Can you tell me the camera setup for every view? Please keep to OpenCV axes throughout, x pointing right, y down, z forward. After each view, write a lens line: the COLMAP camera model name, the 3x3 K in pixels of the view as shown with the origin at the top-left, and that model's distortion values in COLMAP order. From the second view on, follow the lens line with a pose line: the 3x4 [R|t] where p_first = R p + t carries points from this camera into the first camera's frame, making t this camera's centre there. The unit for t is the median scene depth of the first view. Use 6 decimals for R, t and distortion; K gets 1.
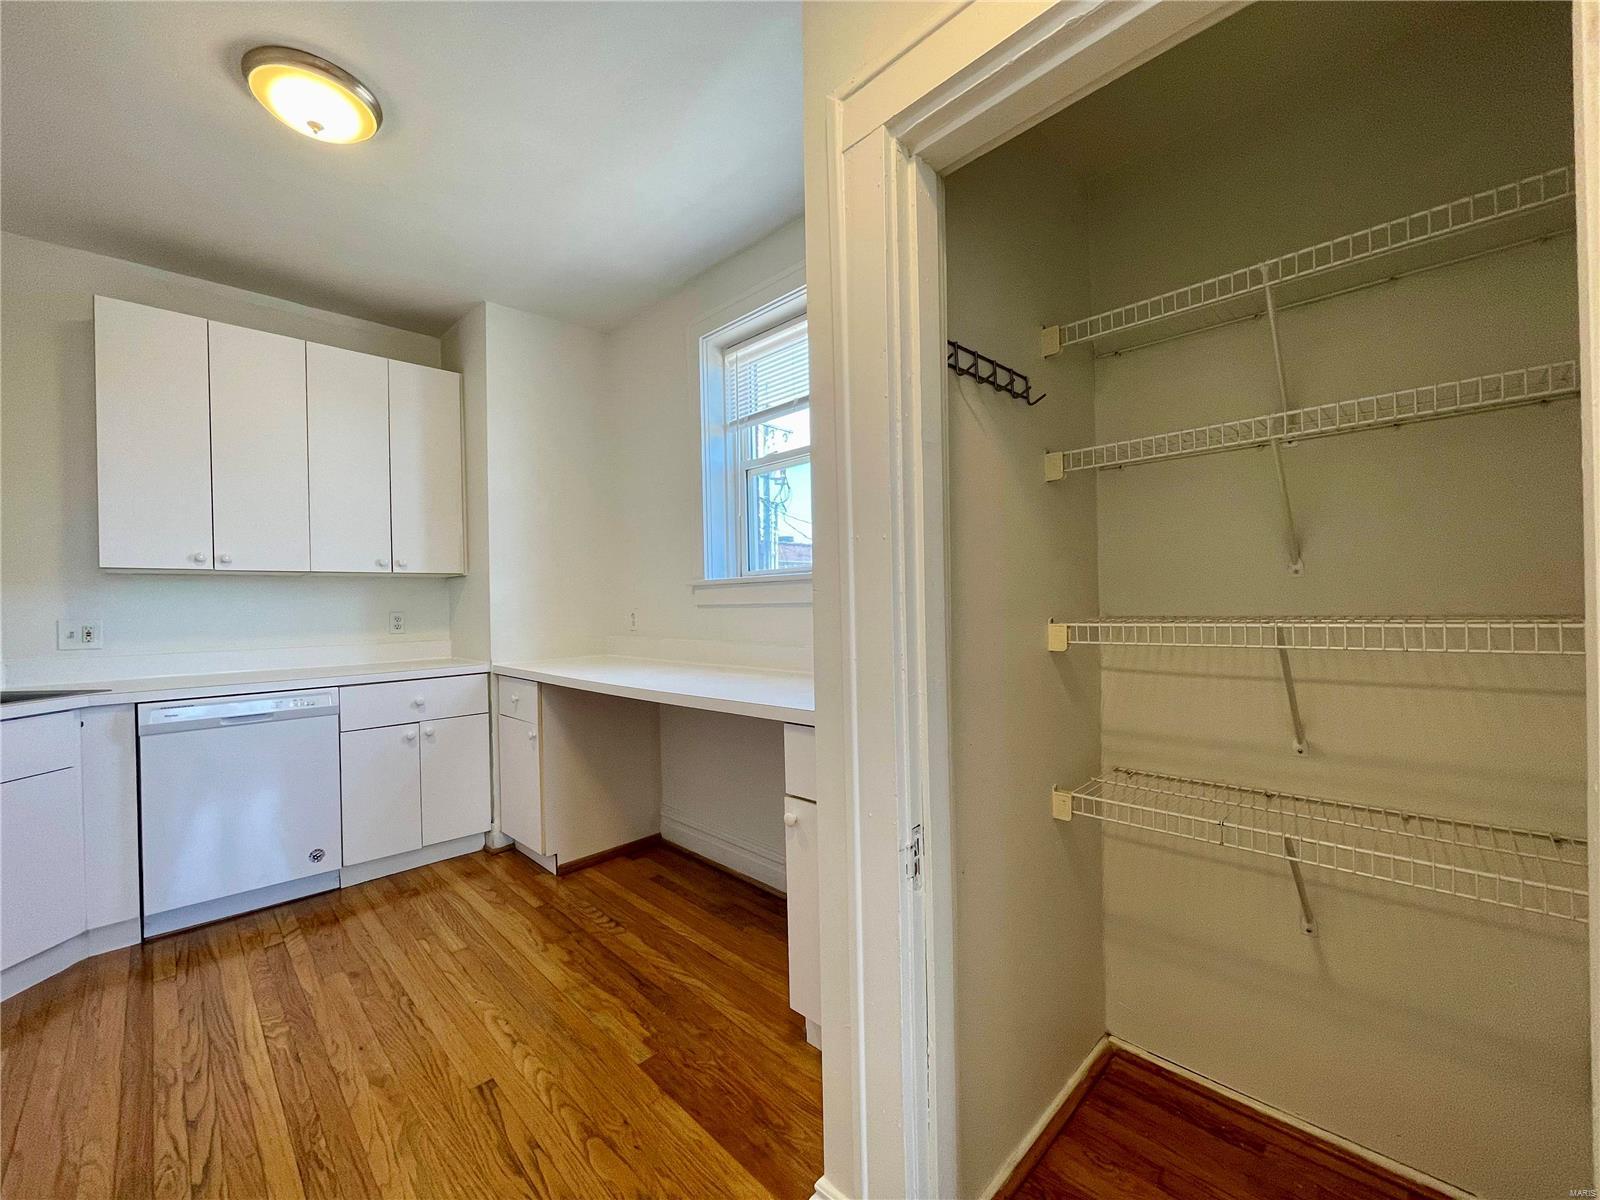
lens RADIAL K [[648.8, 0, 791.0], [0, 648.8, 606.0], [0, 0, 1]] dist [-0.001734, 0.000157]
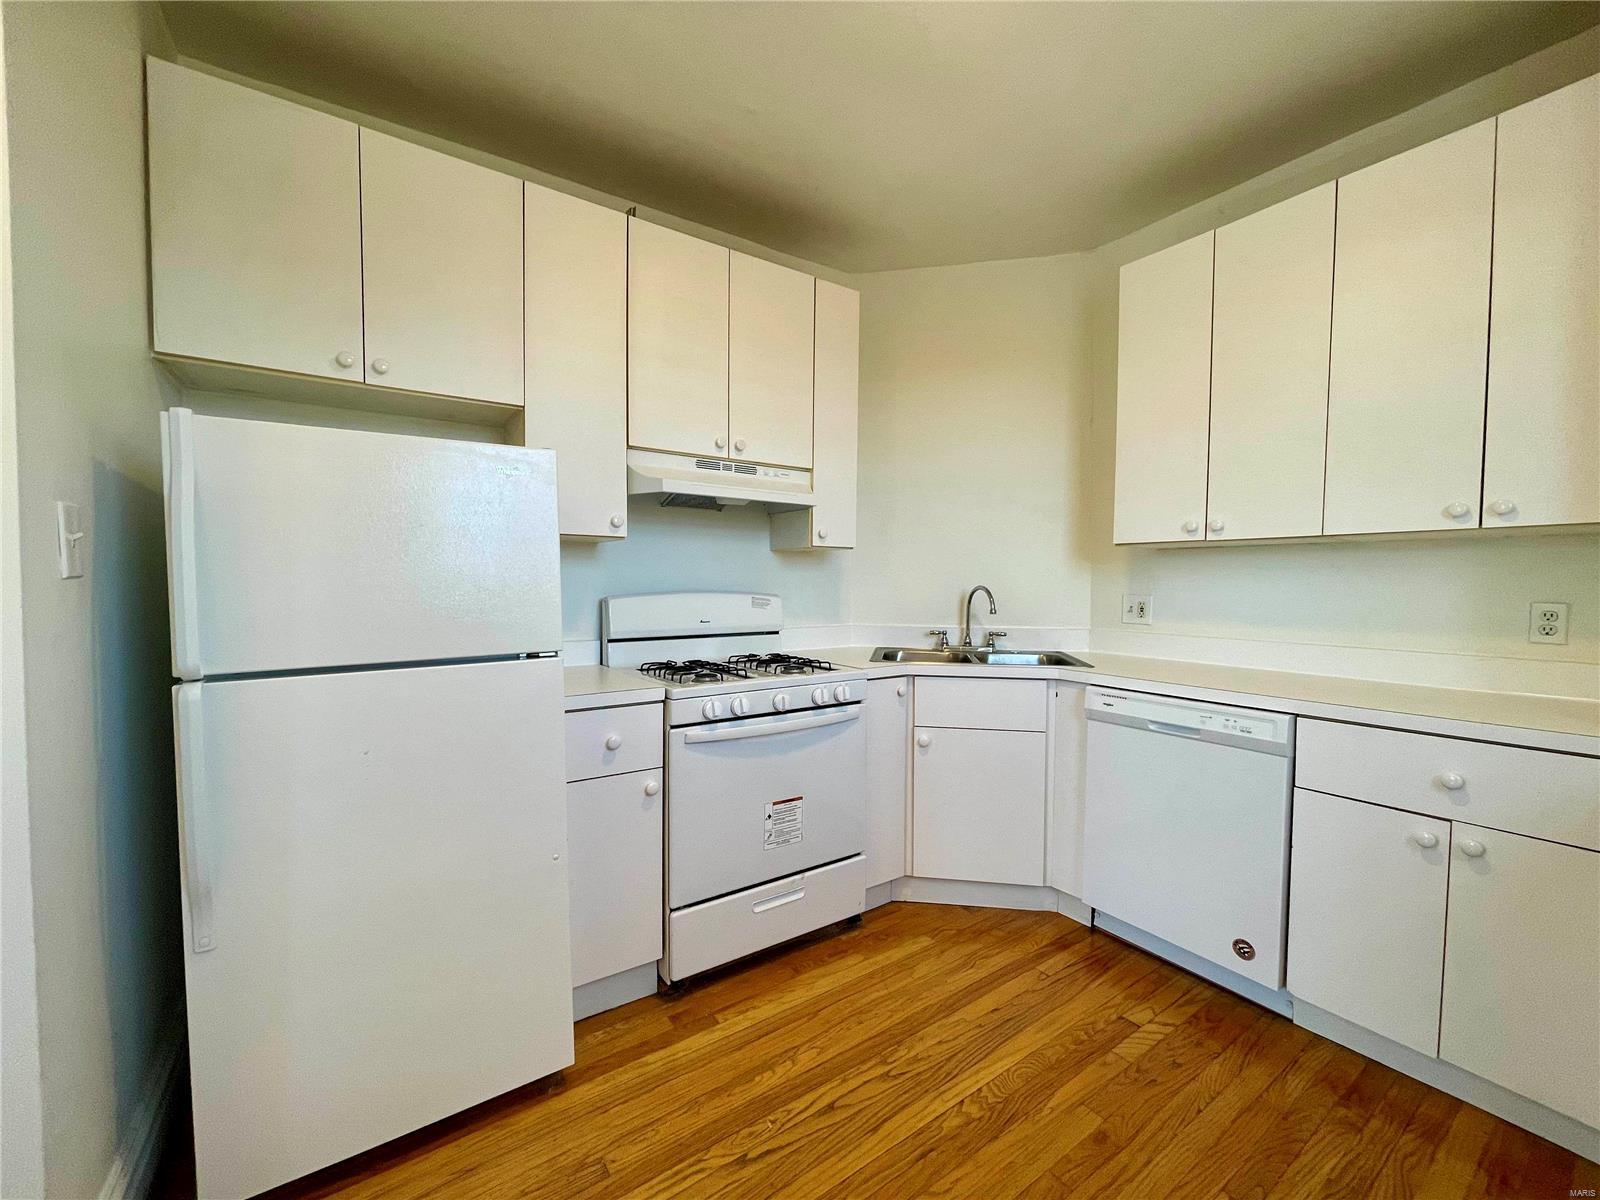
lens RADIAL K [[648.8, 0, 791.0], [0, 648.8, 606.0], [0, 0, 1]] dist [-0.001734, 0.000157]
pose [[-0.177395, 0.056510, -0.982516, 0.013427], [-0.007114, 0.998250, 0.058699, -0.018890], [0.984114, 0.017403, -0.176682, 0.682531]]
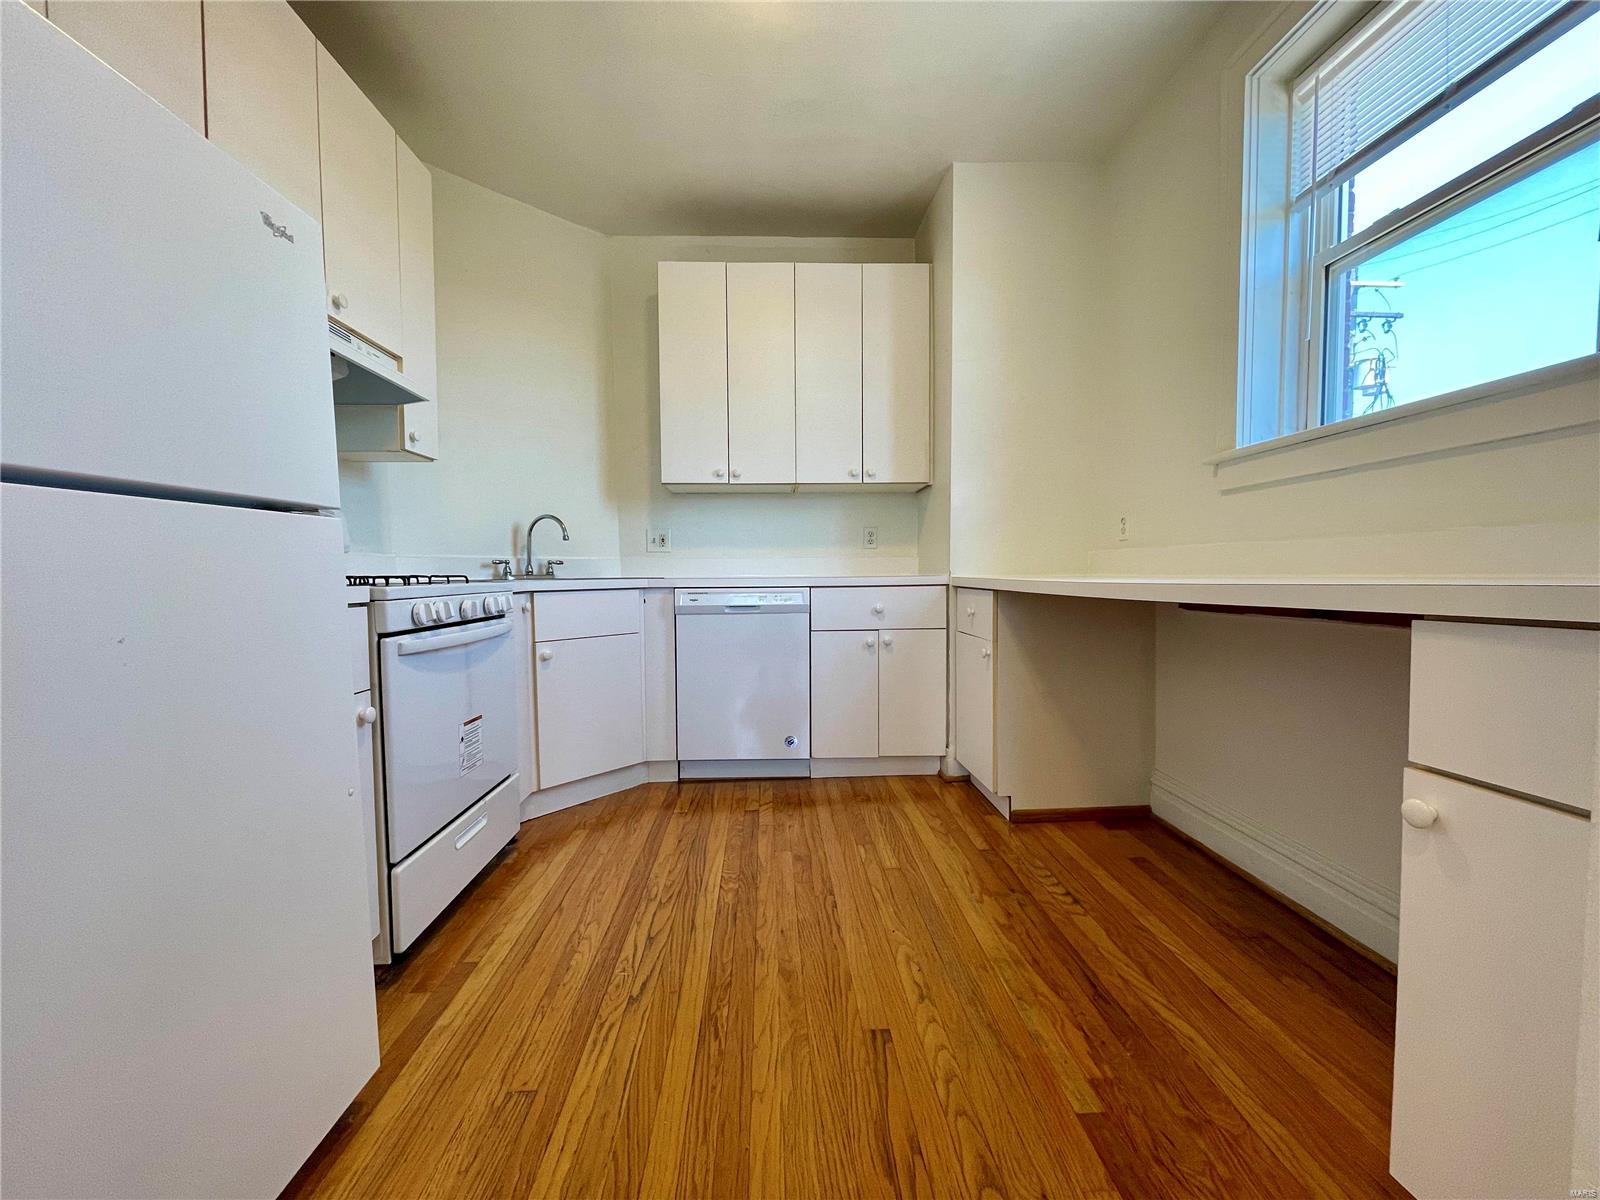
lens RADIAL K [[648.8, 0, 791.0], [0, 648.8, 606.0], [0, 0, 1]] dist [-0.001734, 0.000157]
pose [[0.740423, 0.046656, -0.670520, -0.021001], [-0.009009, 0.998187, 0.059507, 0.101810], [0.672080, -0.038020, 0.739501, 0.225295]]
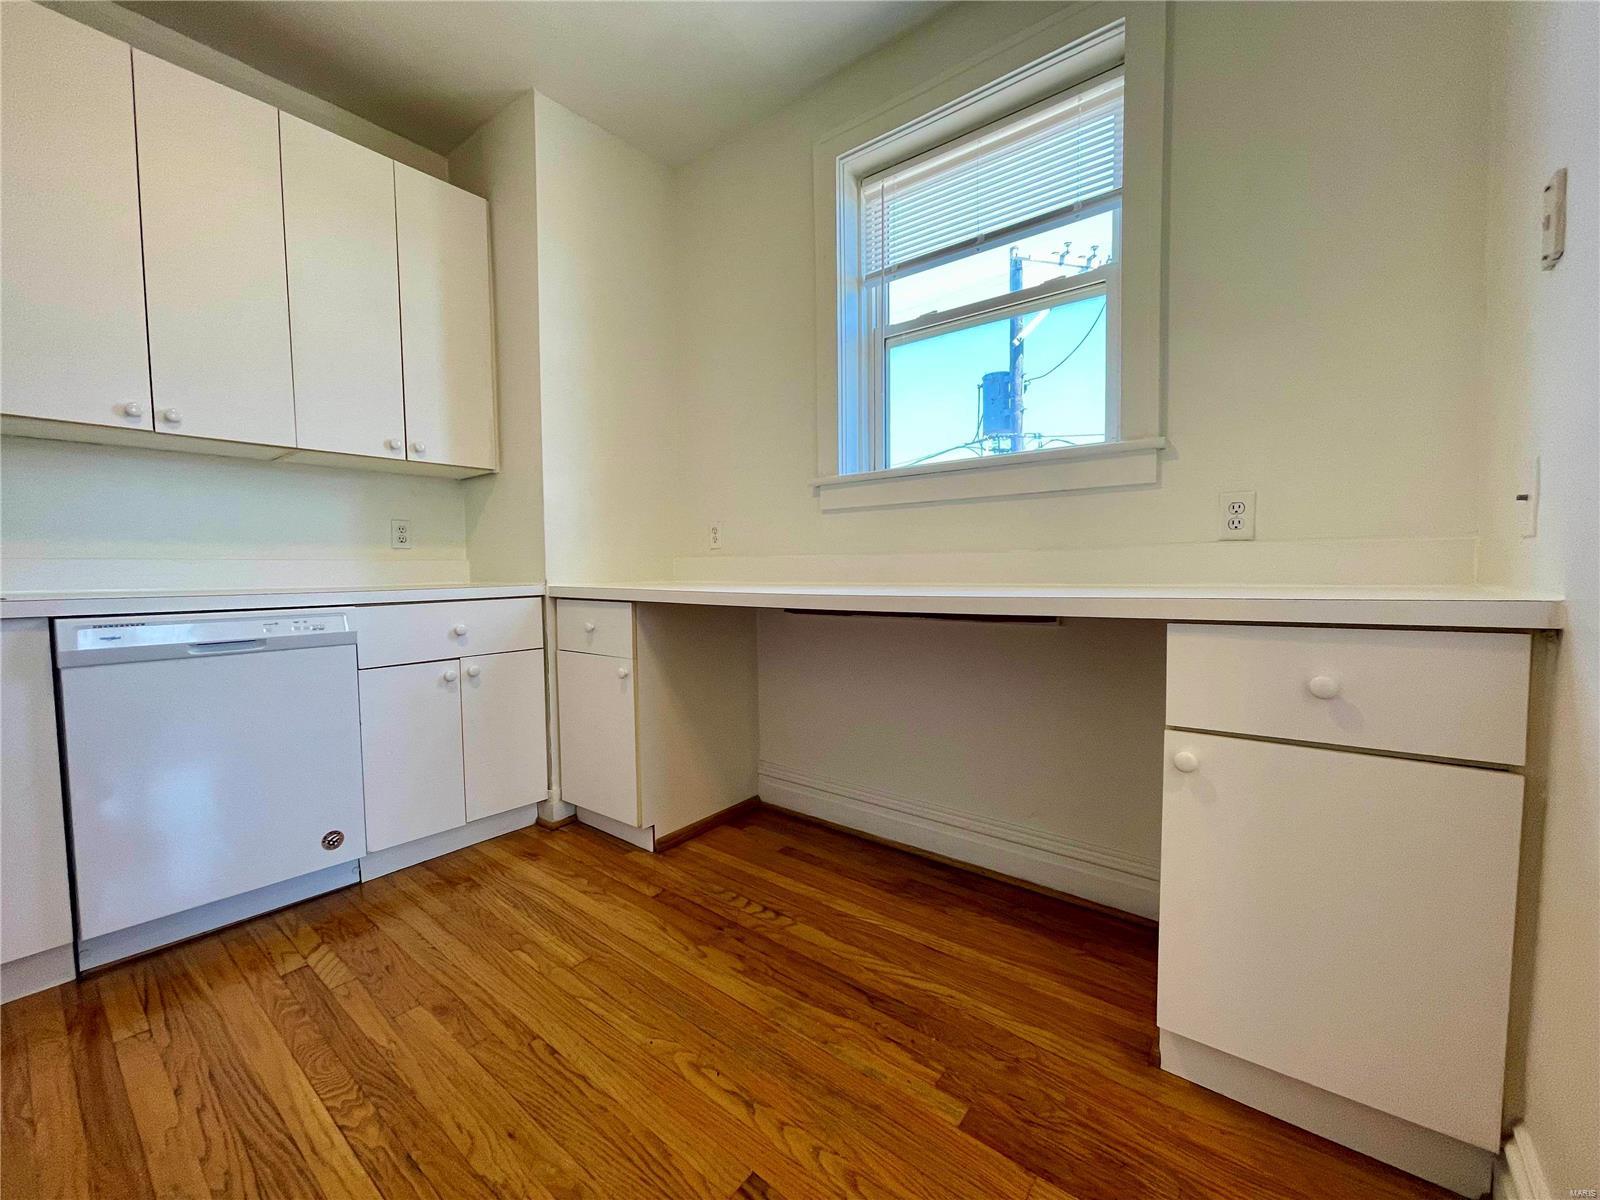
lens RADIAL K [[648.8, 0, 791.0], [0, 648.8, 606.0], [0, 0, 1]] dist [-0.001734, 0.000157]
pose [[0.992984, 0.003611, 0.118197, -0.336931], [-0.009758, 0.998627, 0.051472, 0.091620], [-0.117848, -0.052264, 0.991655, 0.261524]]
